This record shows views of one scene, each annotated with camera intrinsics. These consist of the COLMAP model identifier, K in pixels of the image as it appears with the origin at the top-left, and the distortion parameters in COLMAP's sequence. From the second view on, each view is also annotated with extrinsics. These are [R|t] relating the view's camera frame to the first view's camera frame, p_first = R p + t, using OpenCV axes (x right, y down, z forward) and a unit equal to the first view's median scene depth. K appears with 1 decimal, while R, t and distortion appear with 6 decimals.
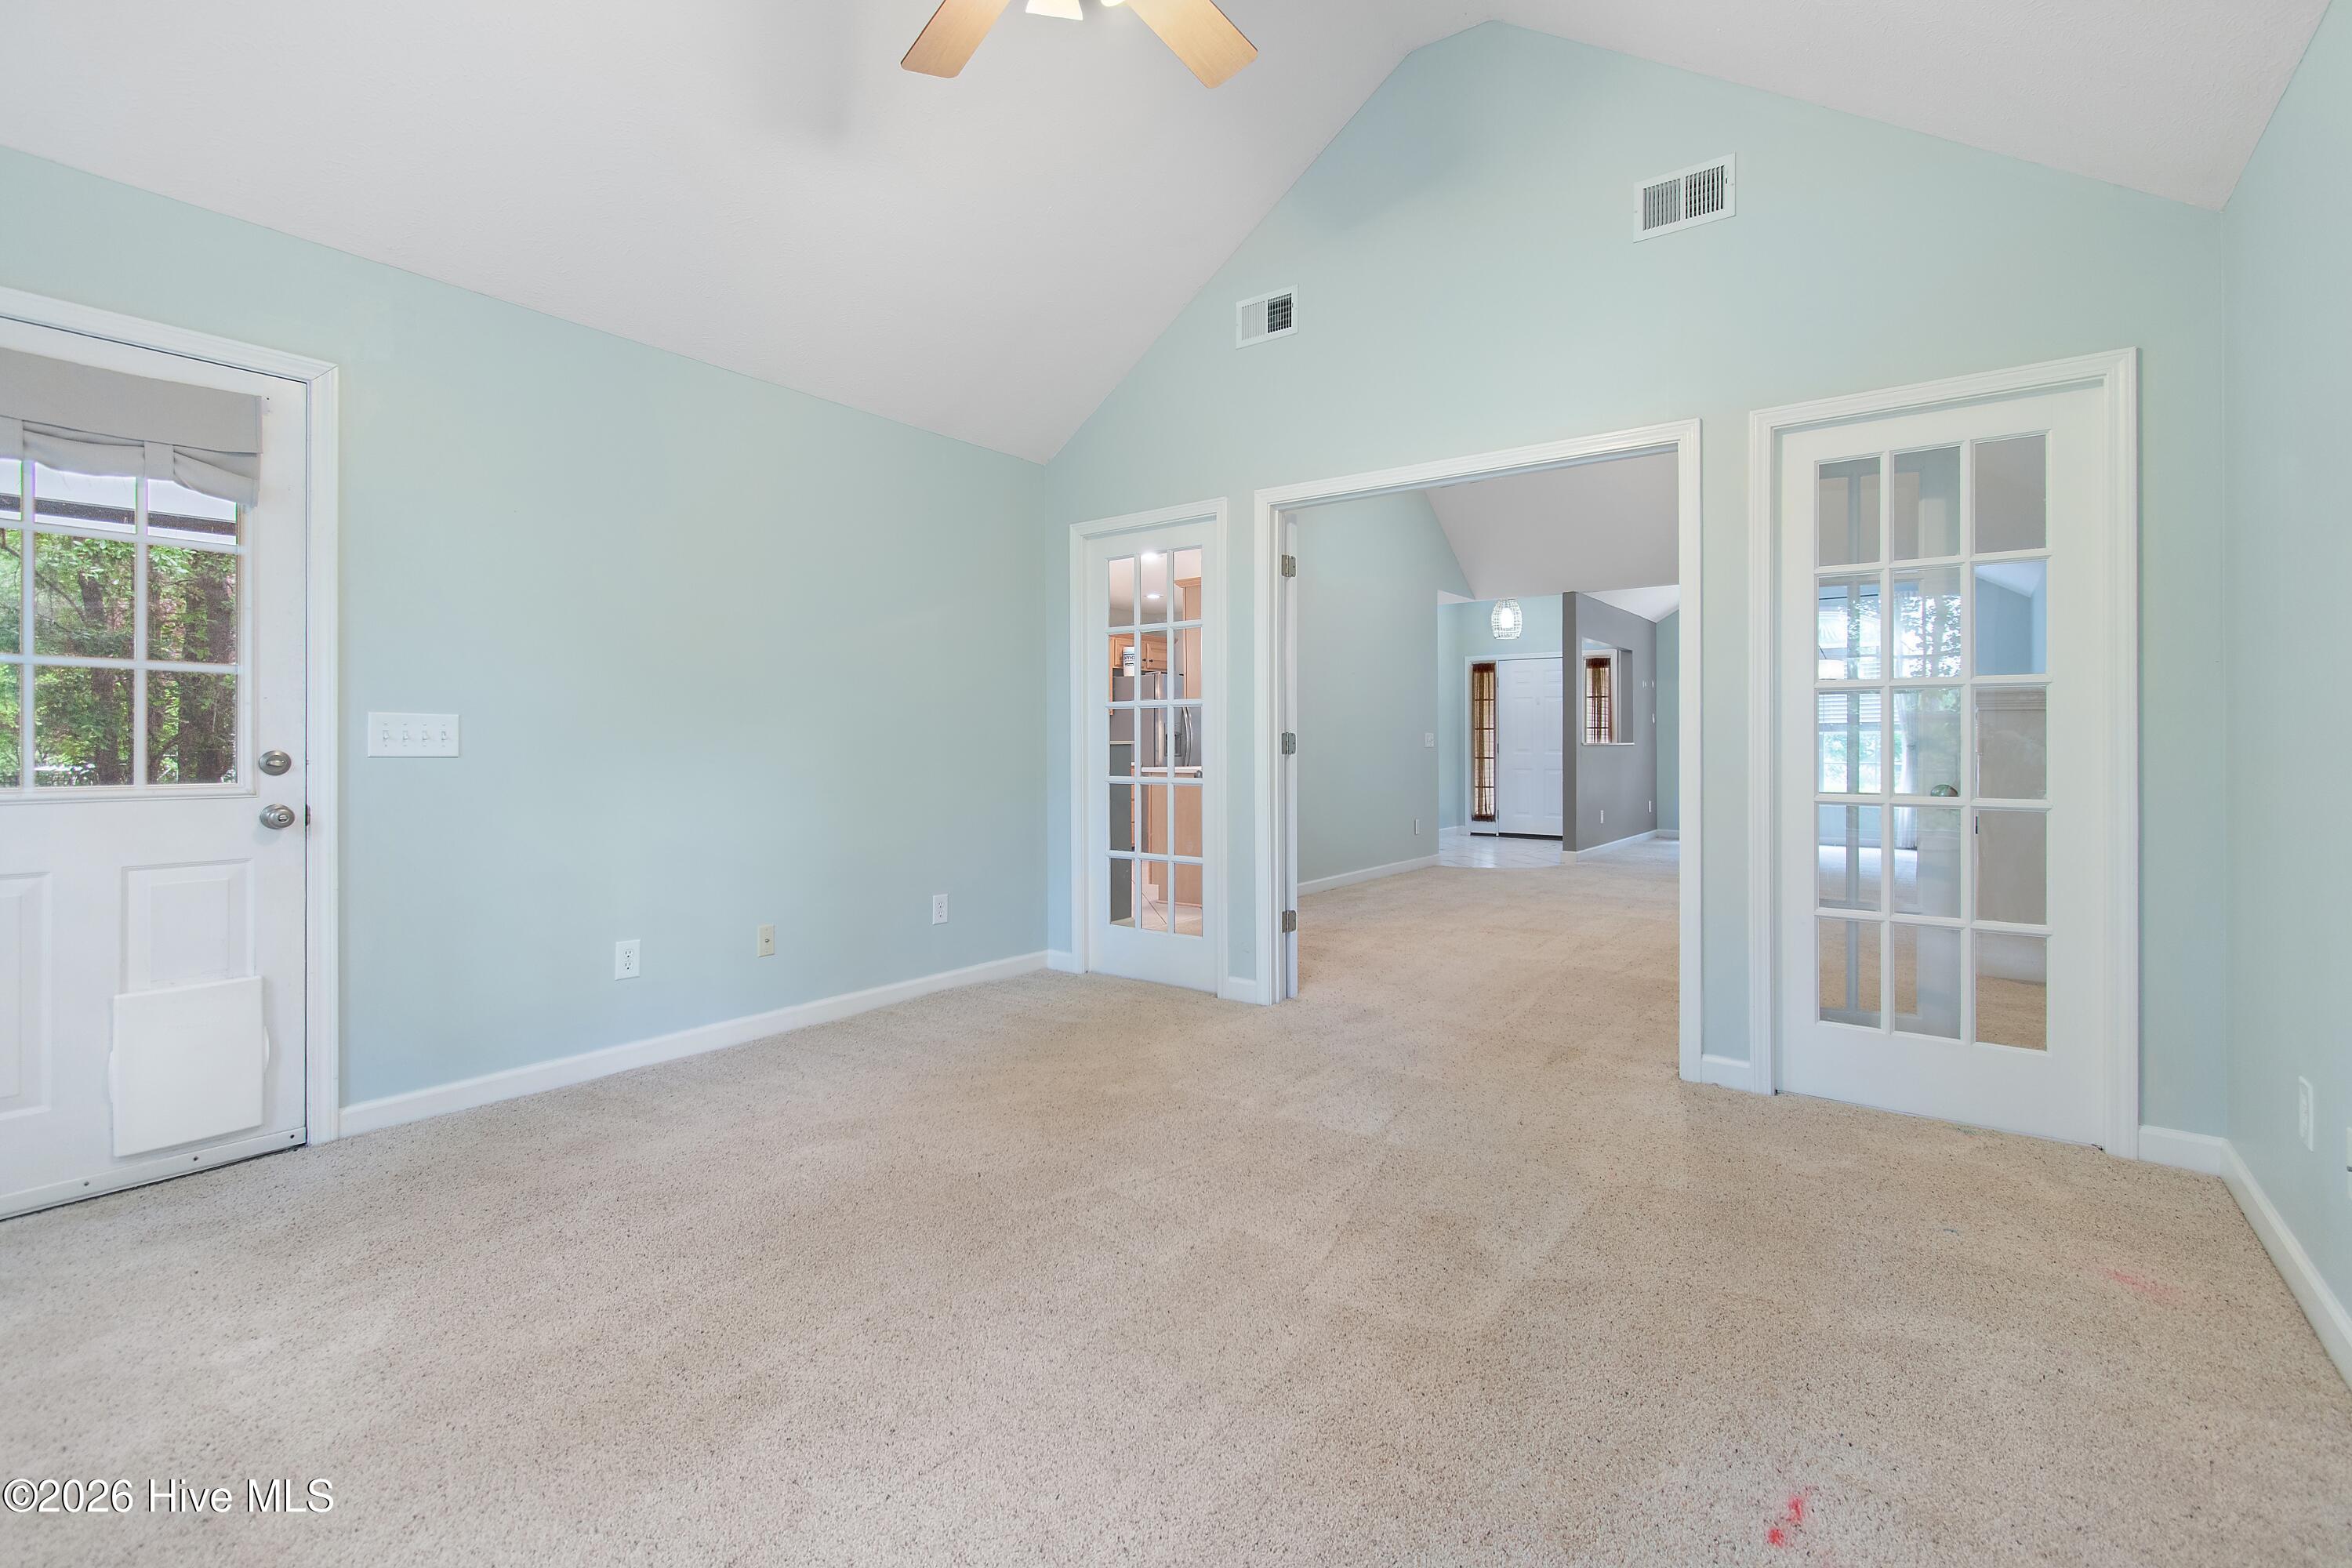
lens RADIAL K [[1034.4, 0, 1253.4], [0, 1034.4, 742.7], [0, 0, 1]] dist [0.003051, -0.001047]
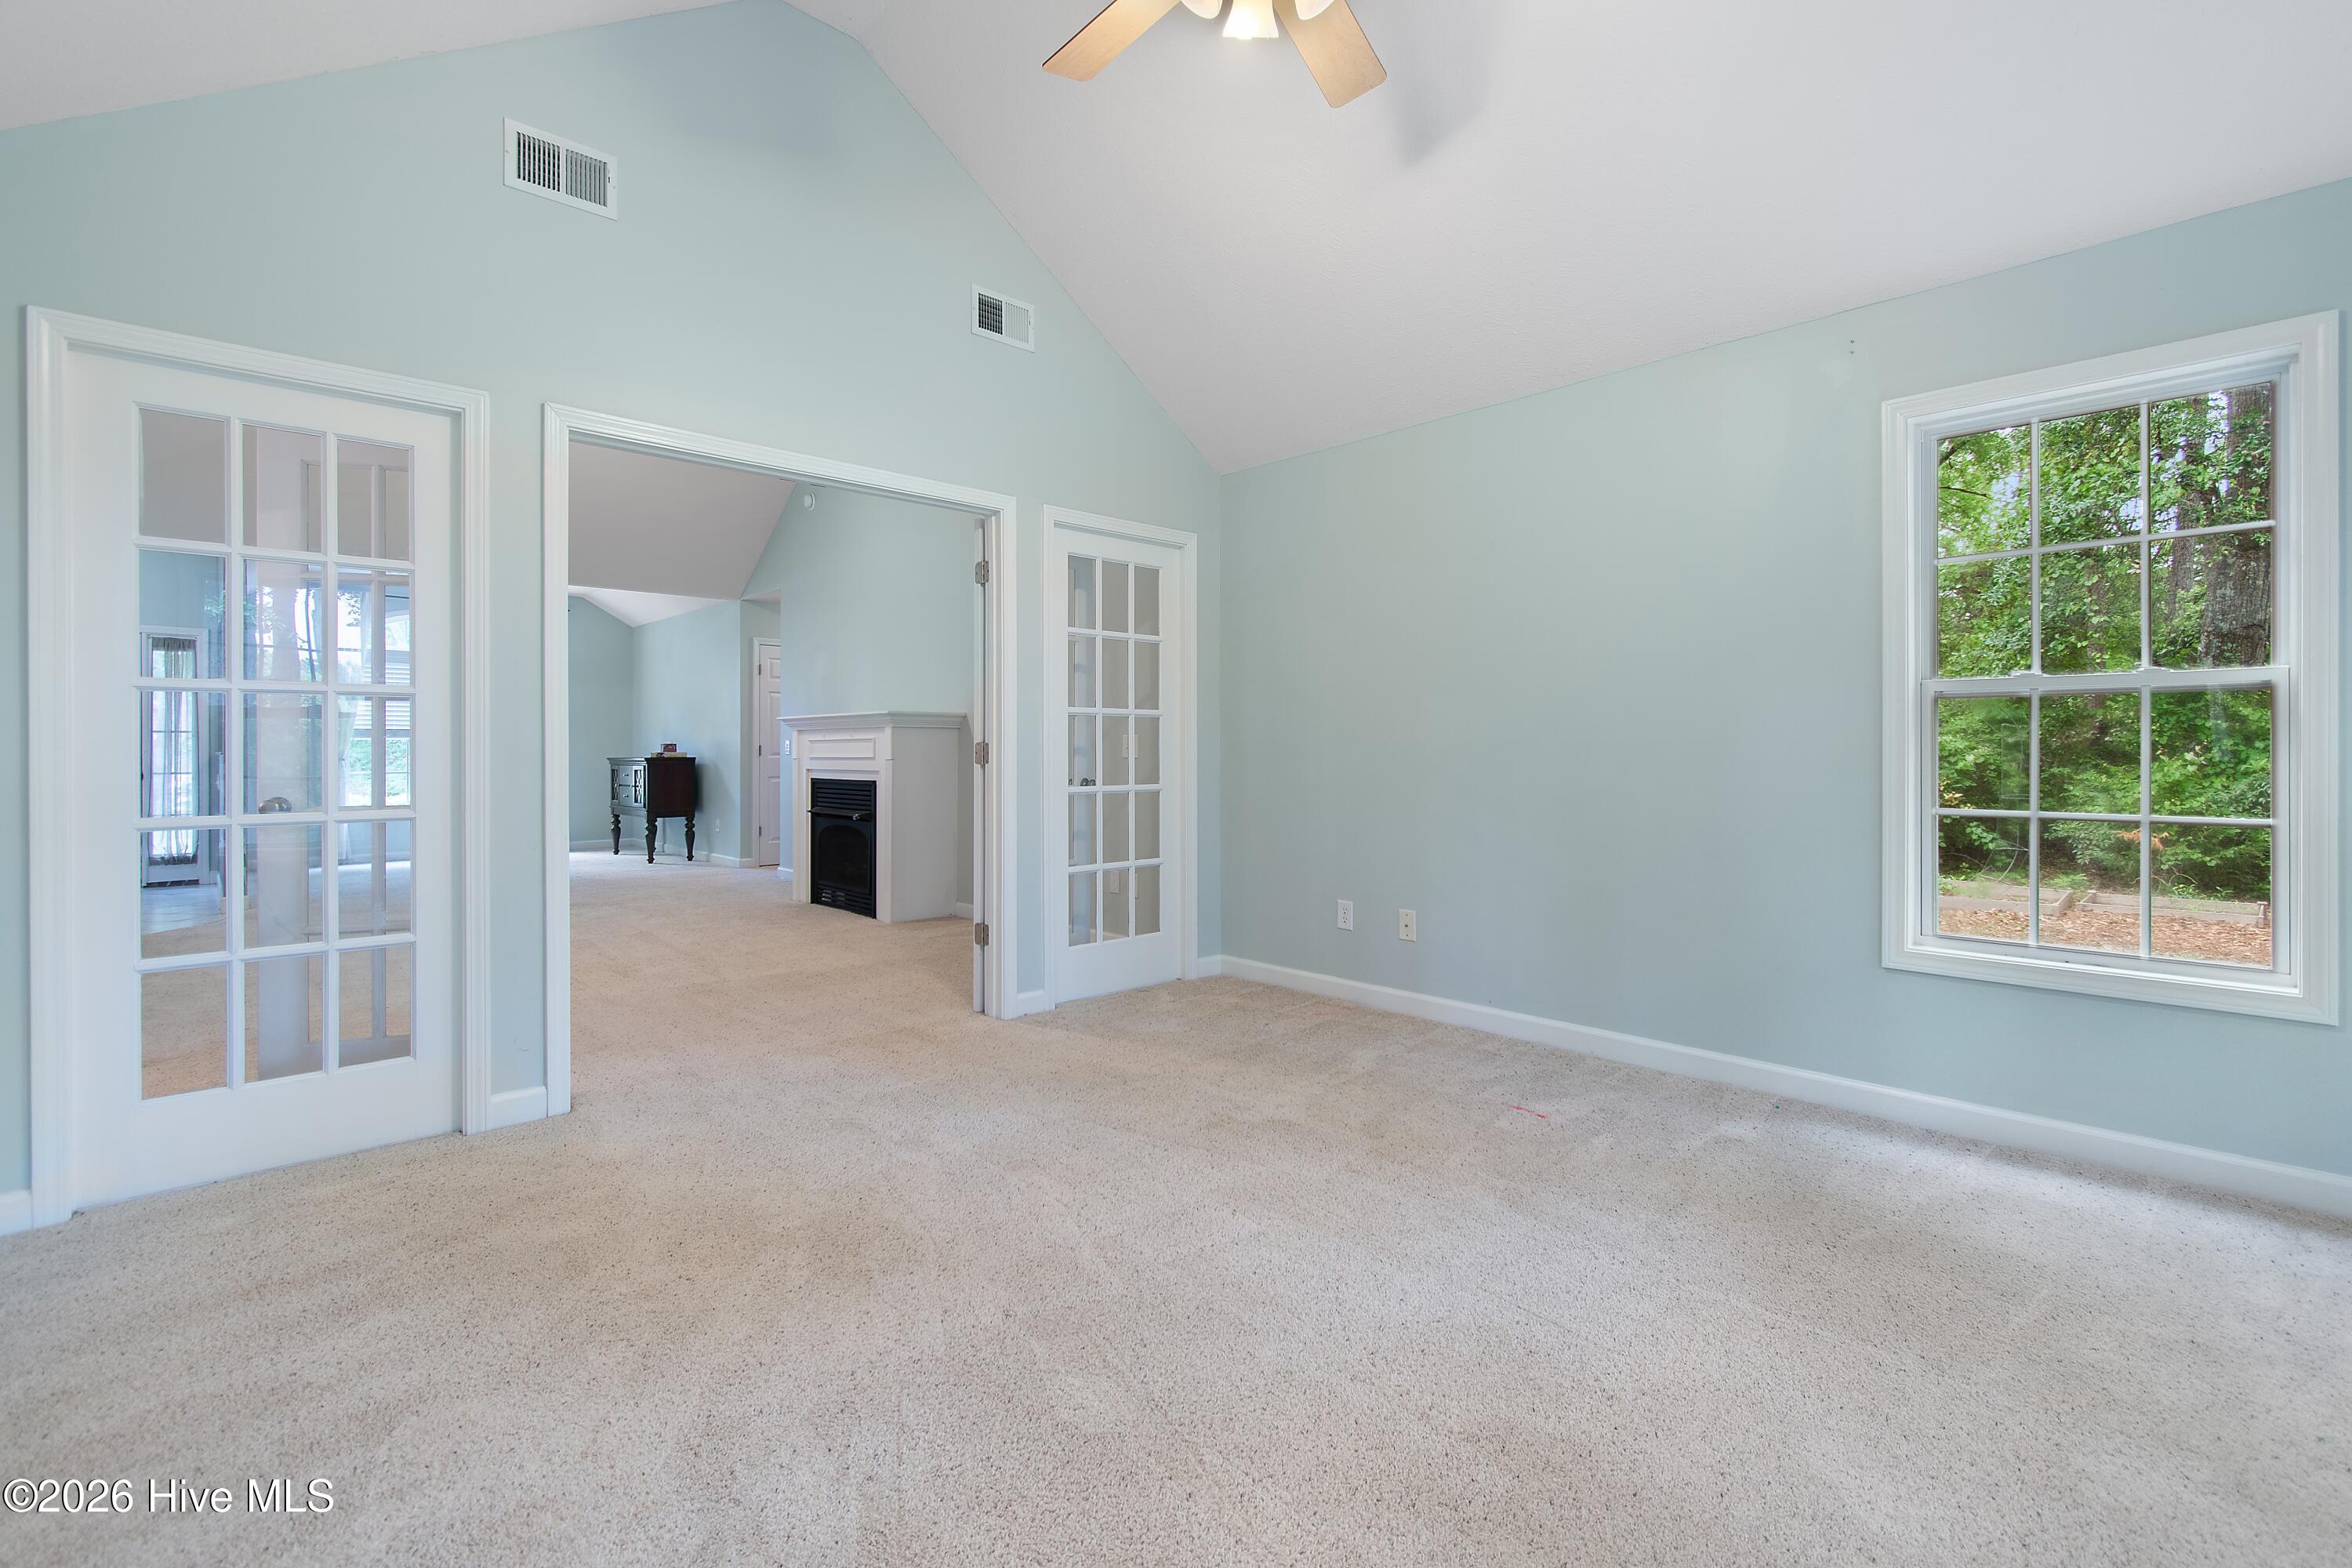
lens RADIAL K [[1034.4, 0, 1168.4], [0, 1034.4, 746.0], [0, 0, 1]] dist [0.003051, -0.001047]
pose [[0.211340, 0.002490, 0.977409, -0.541302], [0.002734, 0.999991, -0.003139, -0.001535], [-0.977409, 0.003336, 0.211331, 0.380345]]
